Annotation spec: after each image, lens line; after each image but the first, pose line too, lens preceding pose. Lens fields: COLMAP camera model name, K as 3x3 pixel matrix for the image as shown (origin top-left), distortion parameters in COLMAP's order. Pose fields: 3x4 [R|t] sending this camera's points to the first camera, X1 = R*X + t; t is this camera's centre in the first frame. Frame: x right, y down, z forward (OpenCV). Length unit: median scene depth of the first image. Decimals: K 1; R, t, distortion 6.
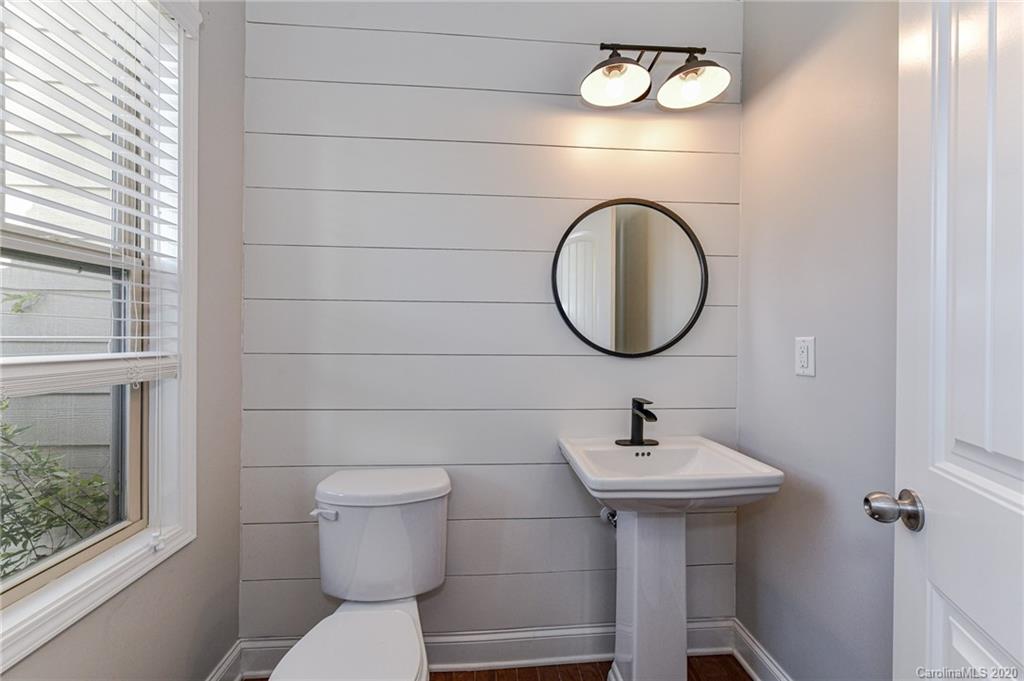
lens RADIAL K [[403.2, 0, 508.7], [0, 403.2, 340.9], [0, 0, 1]] dist [0.006774, -0.001744]
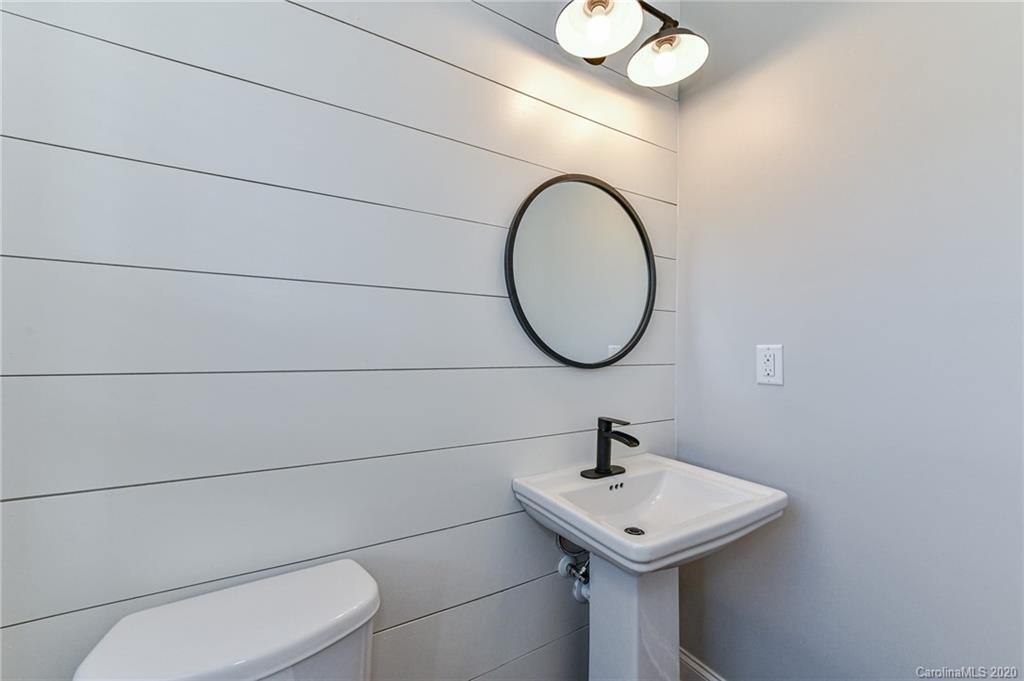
lens RADIAL K [[403.2, 0, 517.6], [0, 403.2, 340.4], [0, 0, 1]] dist [0.006774, -0.001744]
pose [[0.895220, 0.012993, 0.445435, -0.213311], [-0.006747, 0.999855, -0.015605, -0.000895], [-0.445573, 0.010965, 0.895178, 0.349440]]
